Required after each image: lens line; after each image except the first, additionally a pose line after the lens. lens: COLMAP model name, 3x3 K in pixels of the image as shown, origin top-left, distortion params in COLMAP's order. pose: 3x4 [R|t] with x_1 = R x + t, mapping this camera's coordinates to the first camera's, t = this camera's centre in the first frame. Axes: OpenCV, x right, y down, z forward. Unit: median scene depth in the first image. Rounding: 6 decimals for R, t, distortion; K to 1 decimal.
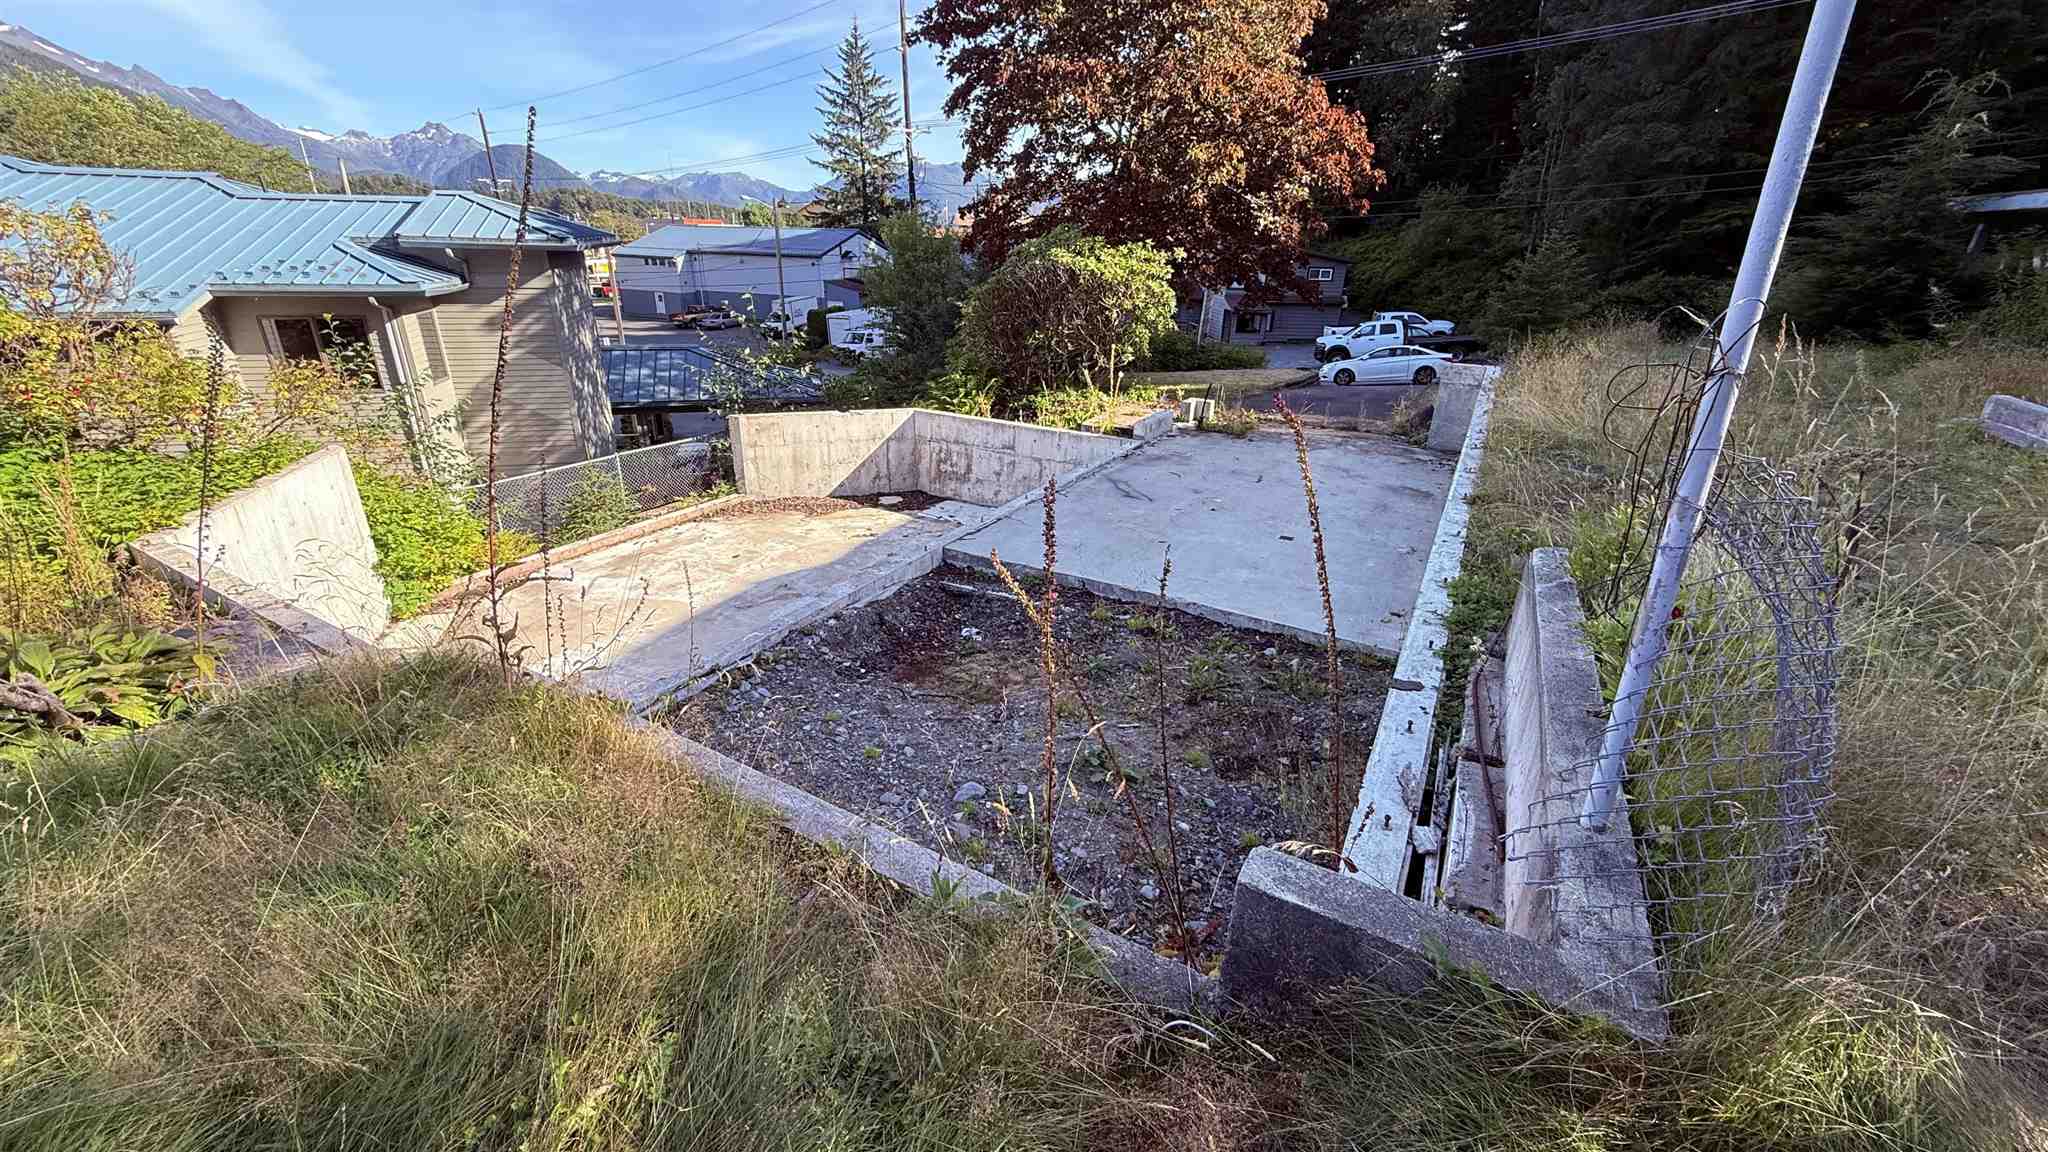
lens RADIAL K [[816.6, 0, 1019.0], [0, 816.6, 583.2], [0, 0, 1]] dist [0.001106, -0.000054]
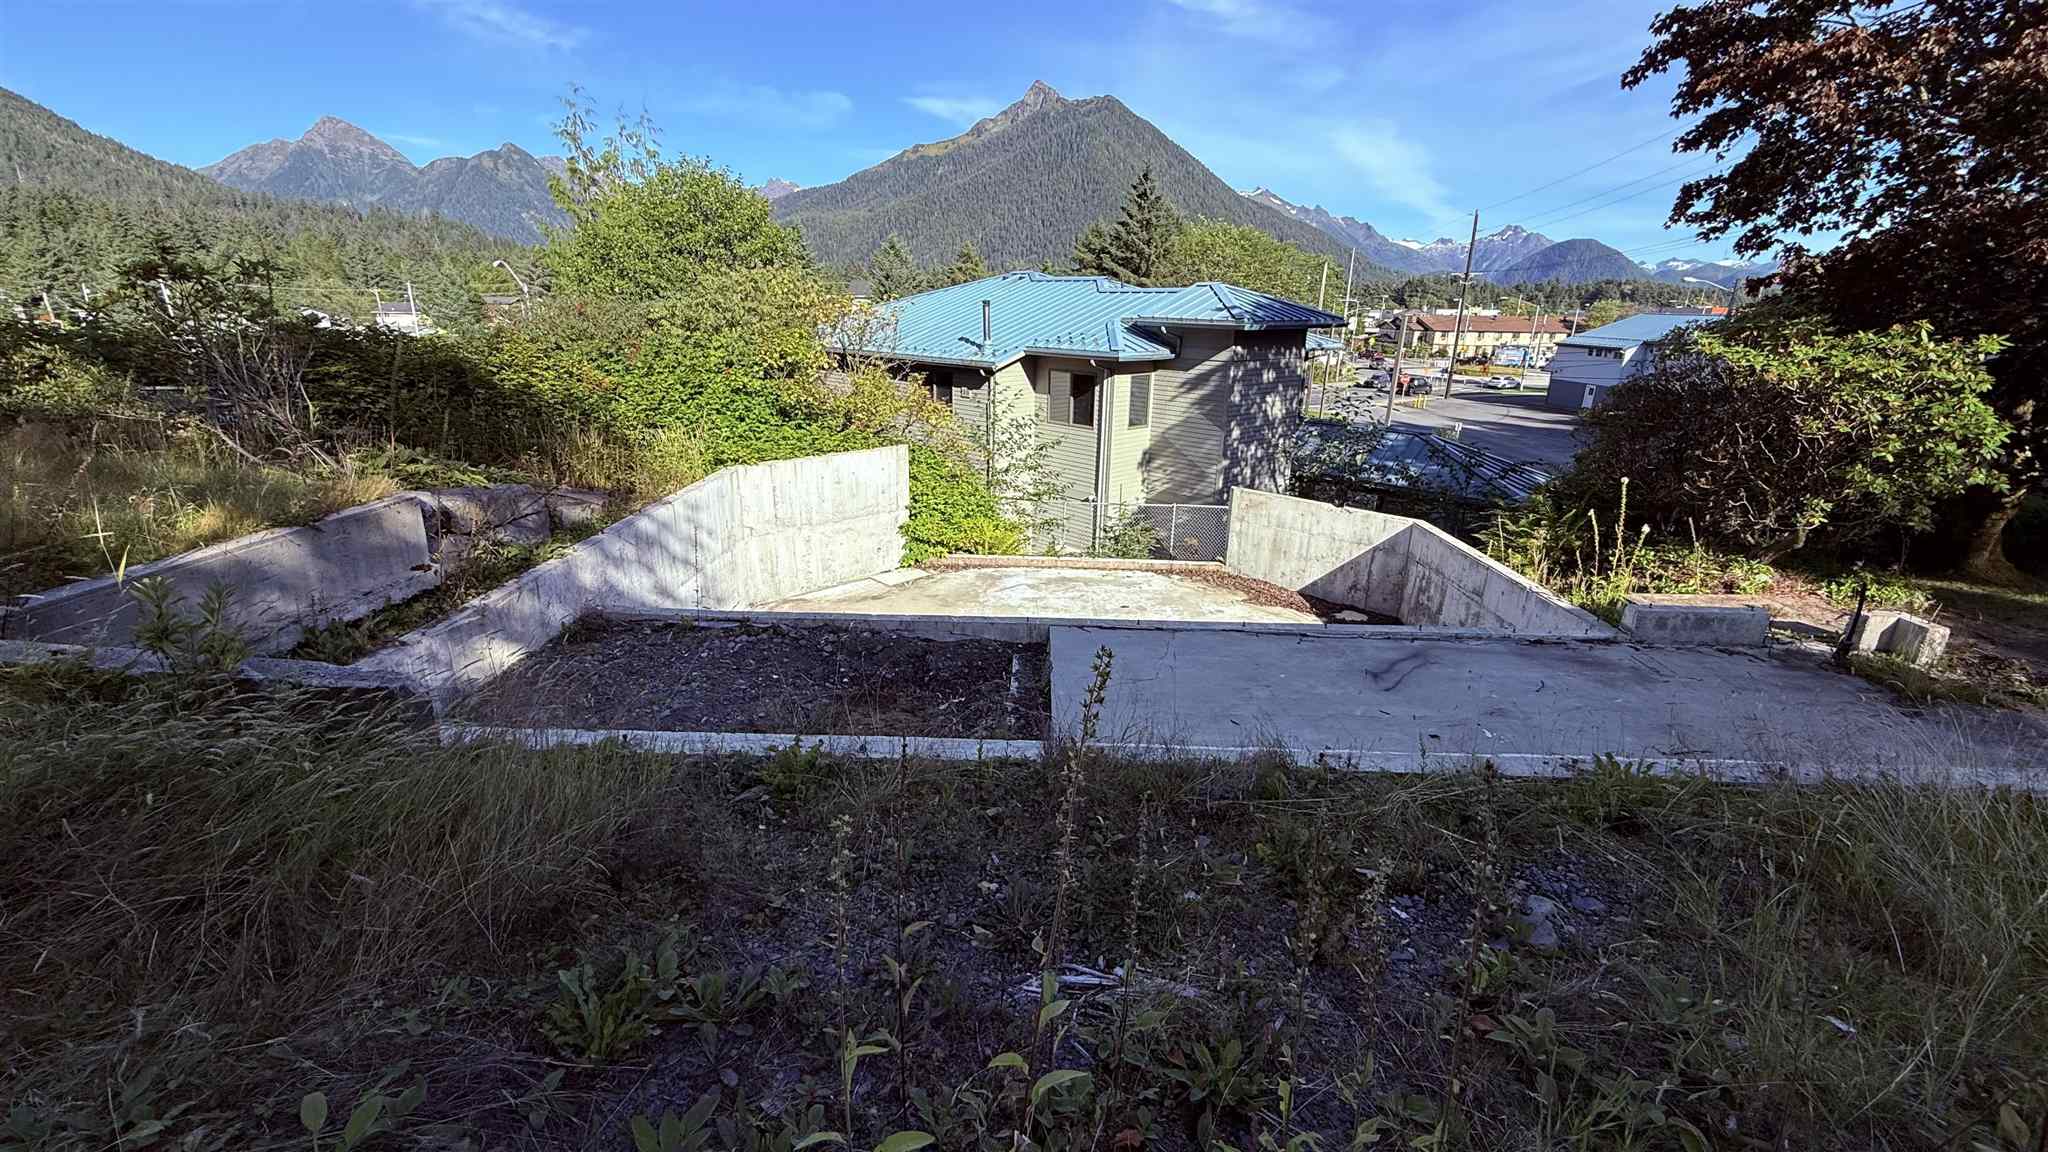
lens RADIAL K [[816.6, 0, 1018.7], [0, 816.6, 582.1], [0, 0, 1]] dist [0.001106, -0.000054]
pose [[0.473993, 0.271254, -0.837707, 0.375925], [-0.352396, 0.930293, 0.101840, -0.098708], [0.806938, 0.246933, 0.536541, 0.258015]]
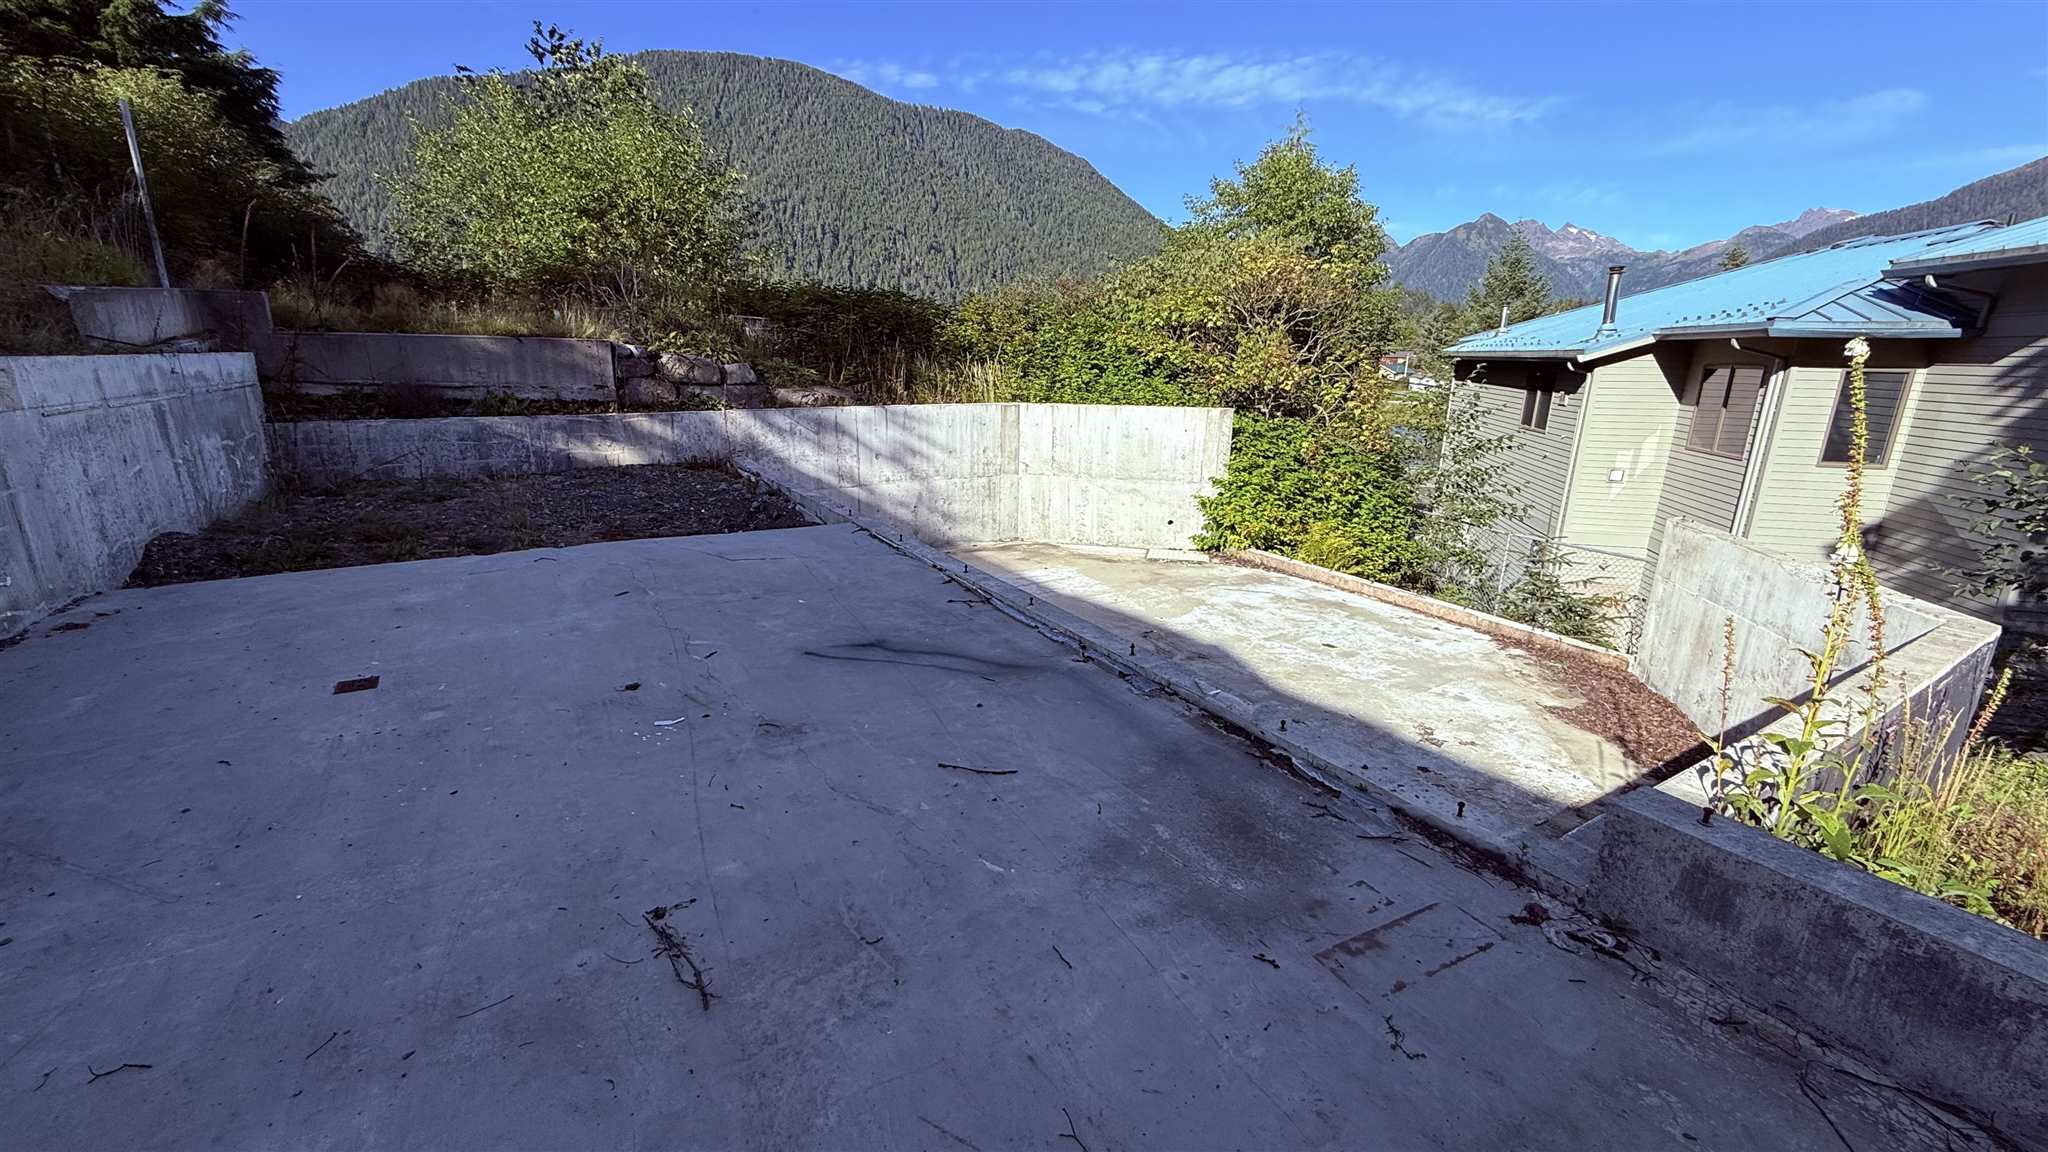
lens RADIAL K [[816.6, 0, 1011.5], [0, 816.6, 574.4], [0, 0, 1]] dist [0.001106, -0.000054]
pose [[-0.492475, 0.203255, -0.846260, 0.294276], [-0.363782, 0.835261, 0.412314, -0.220798], [0.790652, 0.510908, -0.337405, 0.805055]]
